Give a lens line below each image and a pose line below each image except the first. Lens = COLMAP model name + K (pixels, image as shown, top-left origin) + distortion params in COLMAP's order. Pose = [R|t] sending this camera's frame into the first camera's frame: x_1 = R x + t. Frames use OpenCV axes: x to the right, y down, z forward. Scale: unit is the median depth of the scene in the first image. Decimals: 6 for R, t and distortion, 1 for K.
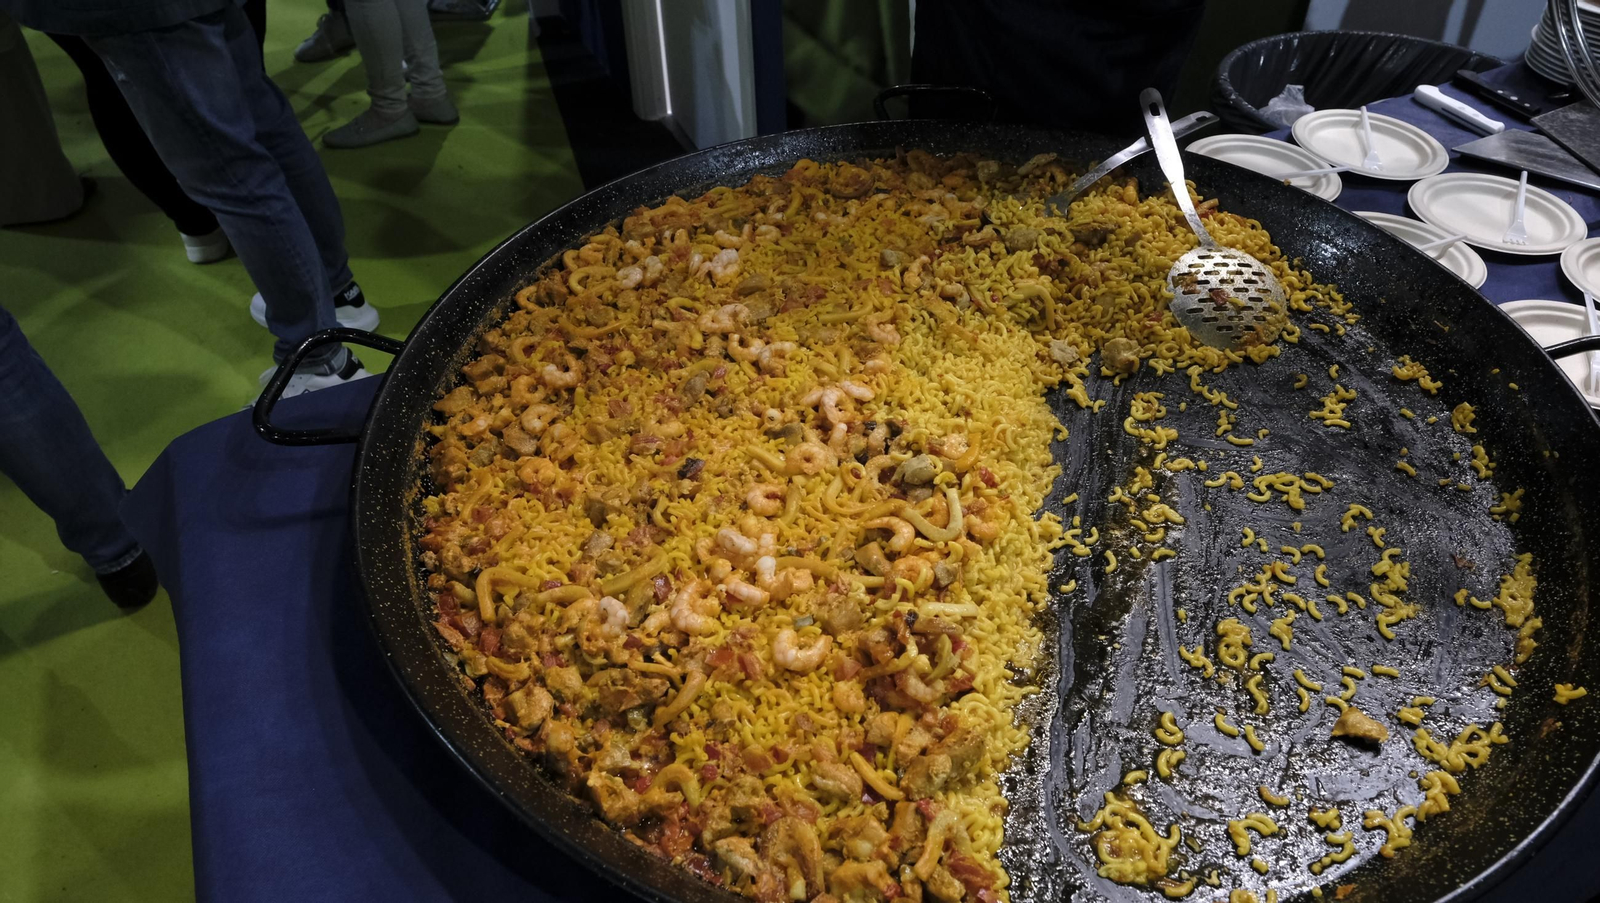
lens RADIAL K [[1080.4, 0, 823.3], [0, 1080.4, 451.5], [0, 0, 1]] dist [-0.019419, 0.004268]
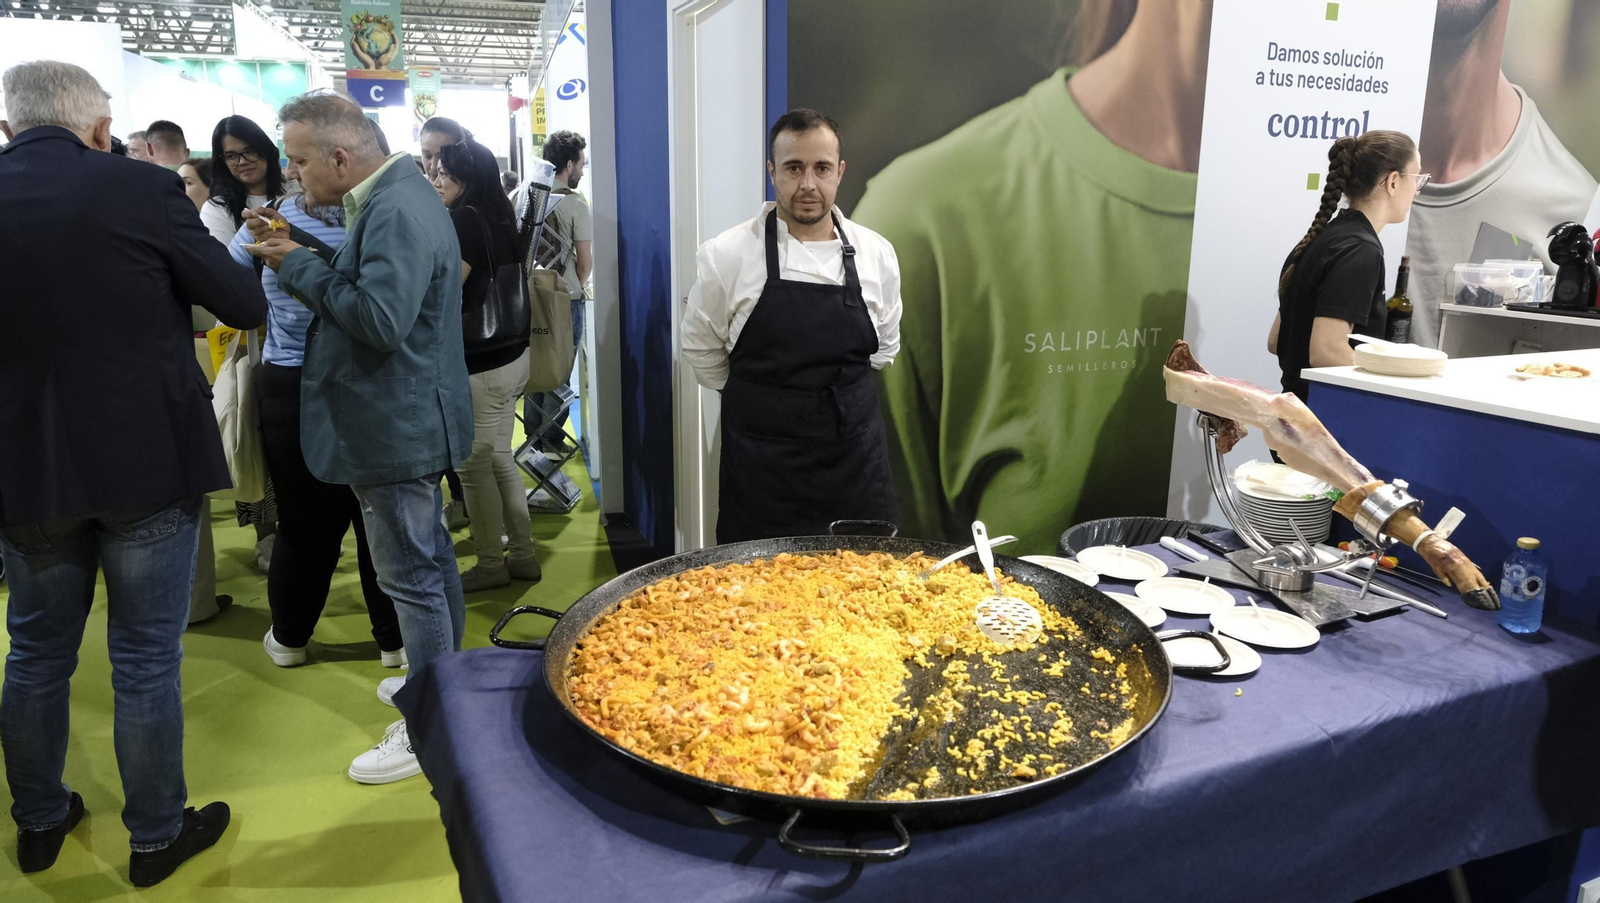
lens RADIAL K [[1080.4, 0, 823.3], [0, 1080.4, 451.5], [0, 0, 1]] dist [-0.019419, 0.004268]
pose [[0.999184, 0.033897, -0.021948, 0.107277], [-0.040189, 0.887791, -0.458488, 0.521311], [0.003944, 0.458996, 0.888429, -0.864693]]
